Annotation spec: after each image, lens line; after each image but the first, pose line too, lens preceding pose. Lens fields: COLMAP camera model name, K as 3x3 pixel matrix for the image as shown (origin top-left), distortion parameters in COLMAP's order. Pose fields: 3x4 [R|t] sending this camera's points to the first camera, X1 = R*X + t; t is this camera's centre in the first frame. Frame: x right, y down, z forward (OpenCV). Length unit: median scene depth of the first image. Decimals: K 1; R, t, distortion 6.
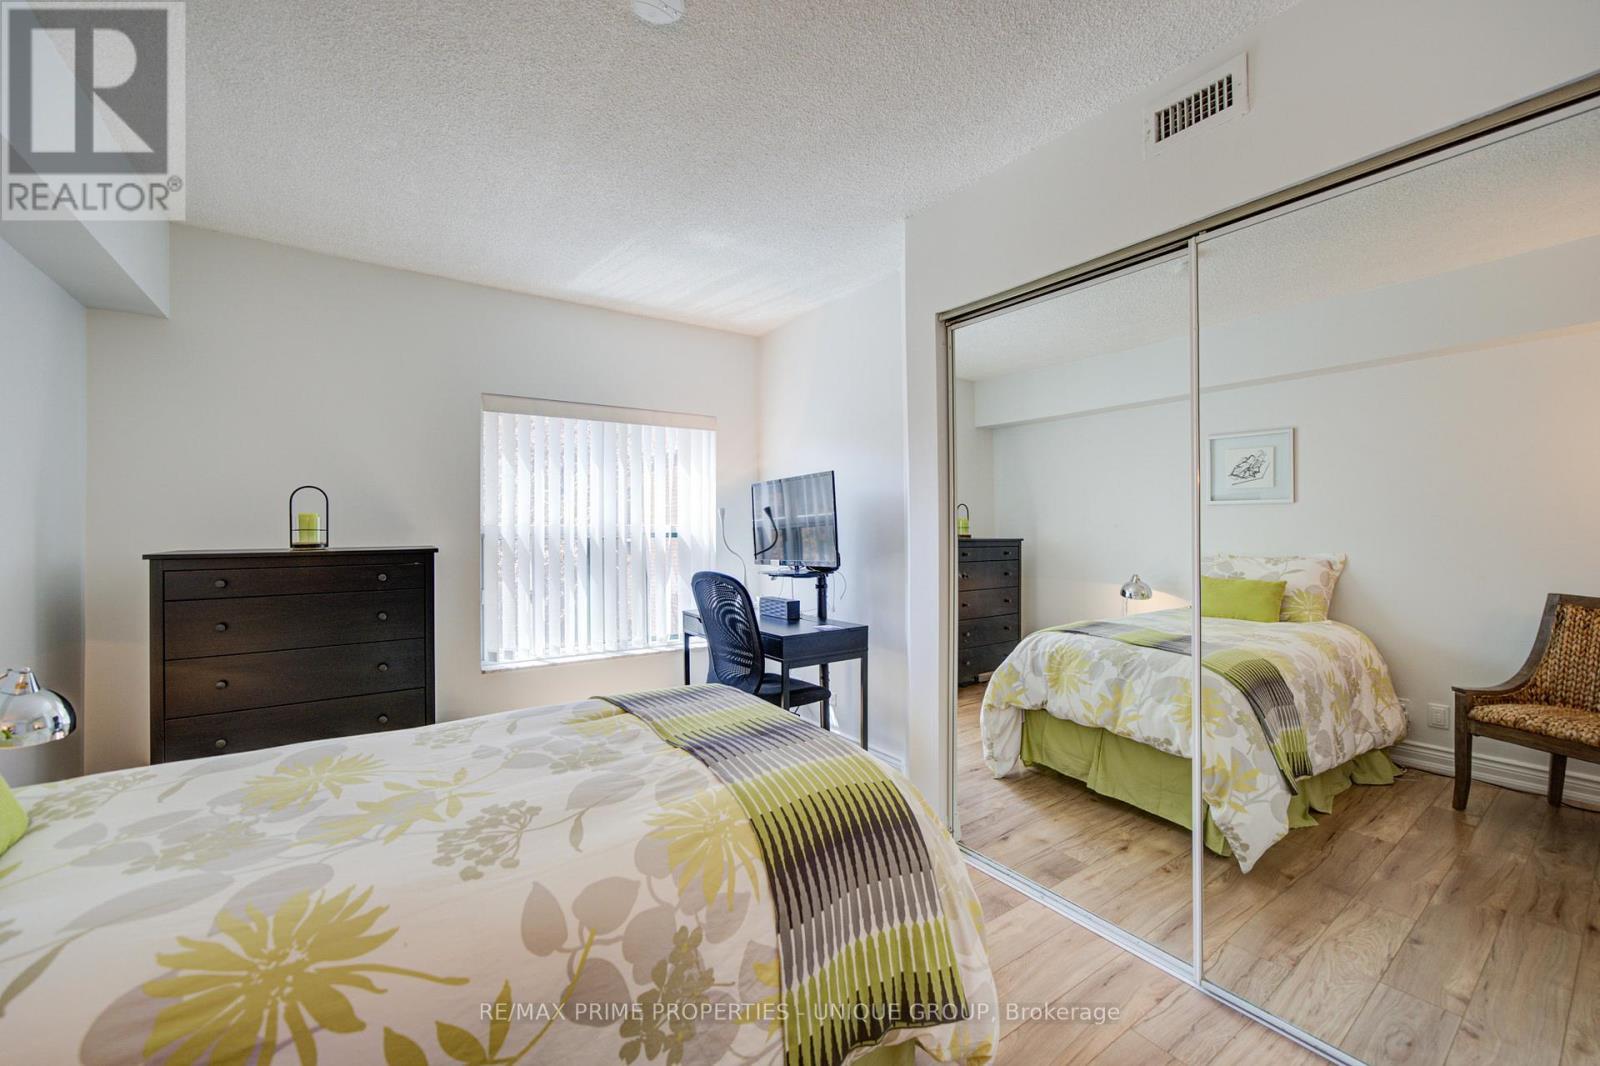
lens RADIAL K [[632.1, 0, 779.1], [0, 632.1, 528.3], [0, 0, 1]] dist [-0.001061, 0.004903]
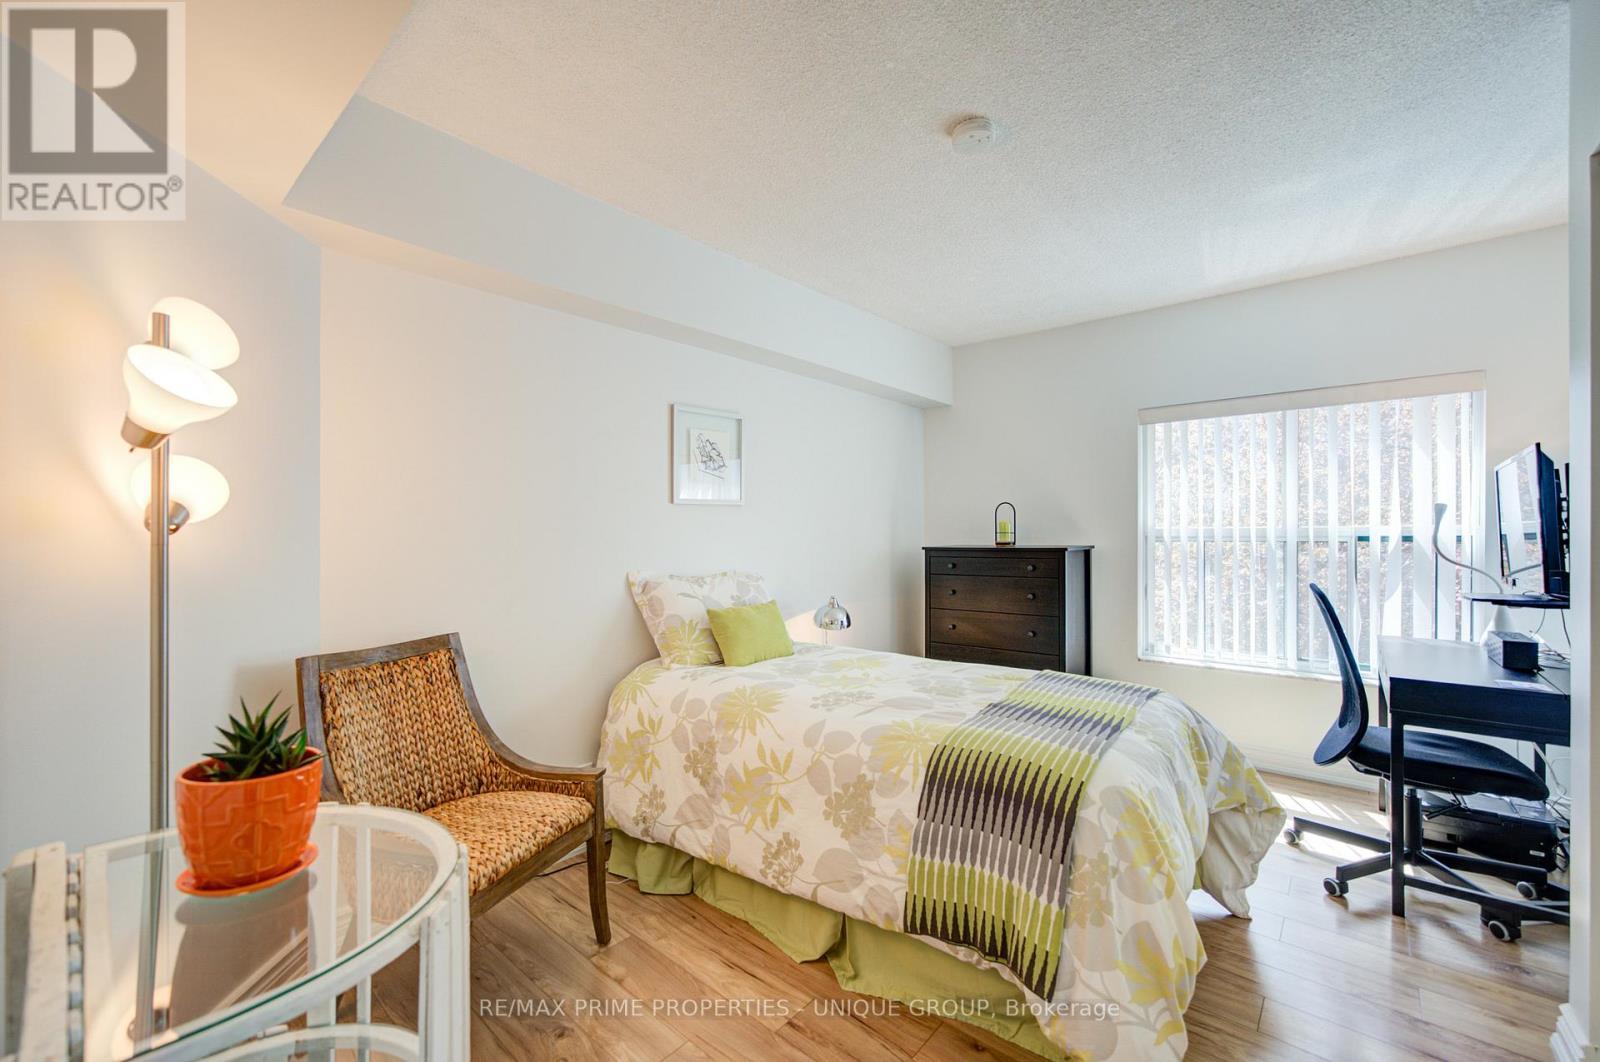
lens RADIAL K [[643.6, 0, 783.4], [0, 643.6, 504.8], [0, 0, 1]] dist [-0.013242, 0.005461]
pose [[0.270177, -0.036868, -0.962105, 0.543300], [0.007610, 0.999317, -0.036157, -0.012317], [0.962781, 0.002447, 0.270273, 0.118343]]
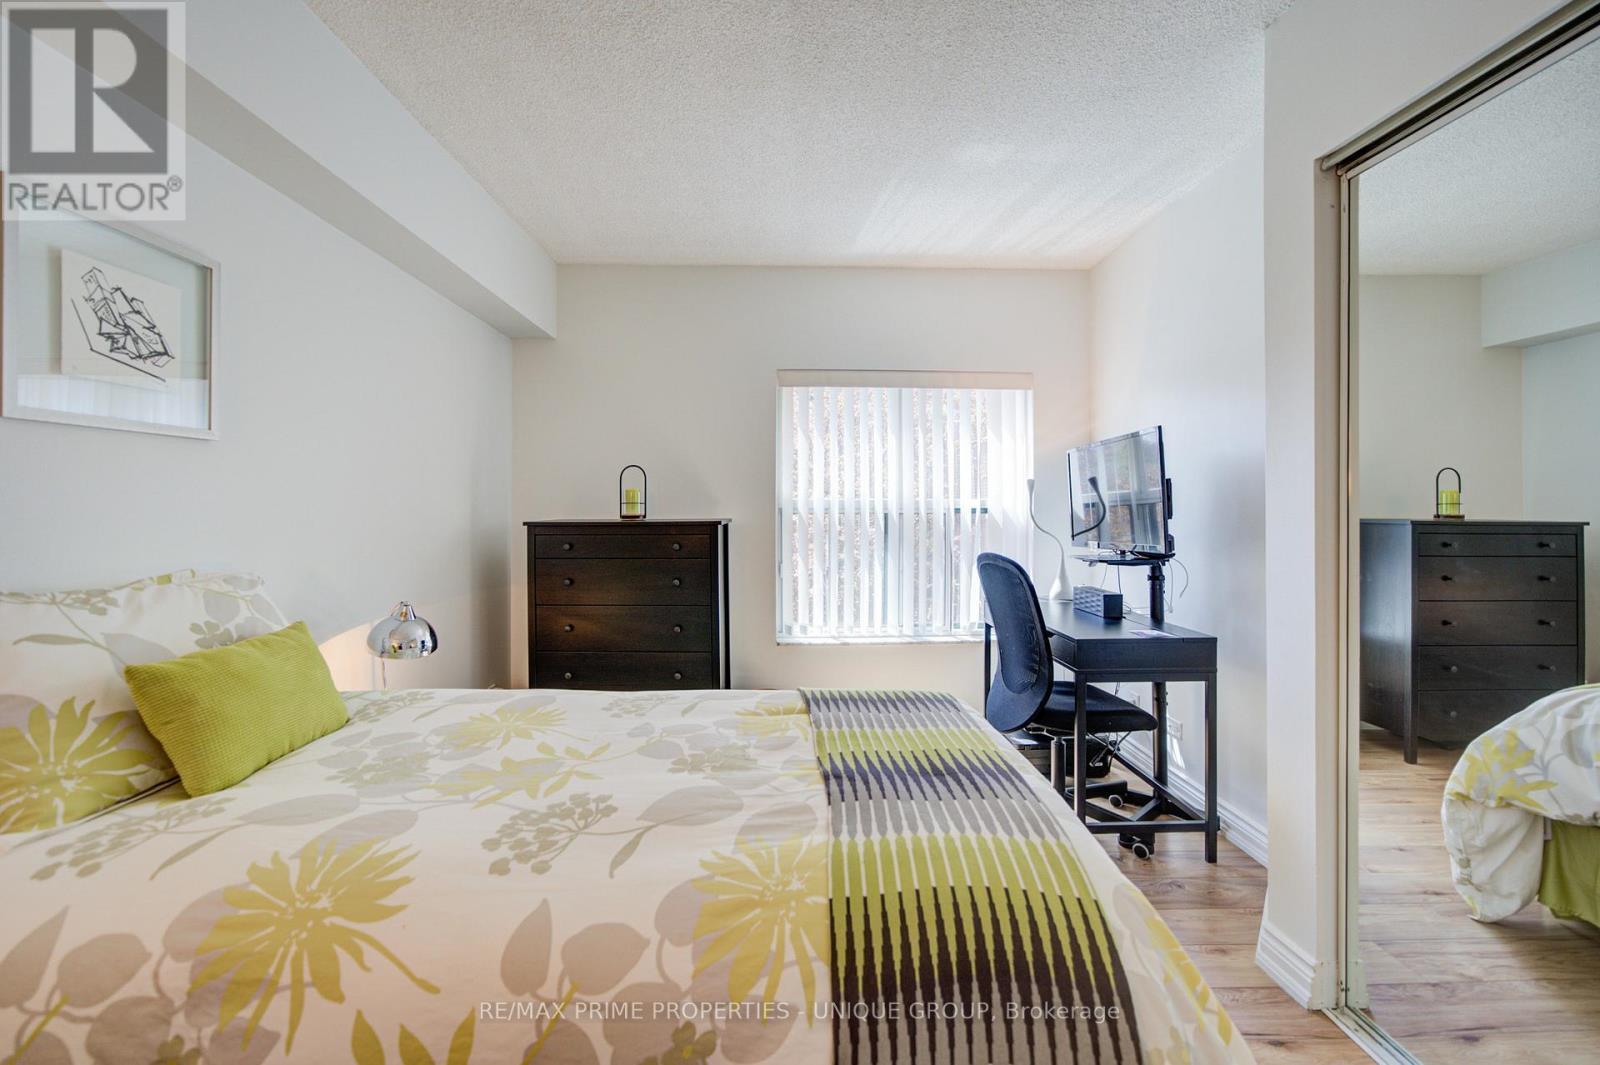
lens RADIAL K [[643.6, 0, 783.4], [0, 643.6, 506.3], [0, 0, 1]] dist [-0.013242, 0.005461]
pose [[0.843225, 0.002465, -0.537555, 0.127751], [-0.002672, 0.999996, 0.000395, 0.006830], [0.537554, 0.001103, 0.843229, 0.154814]]
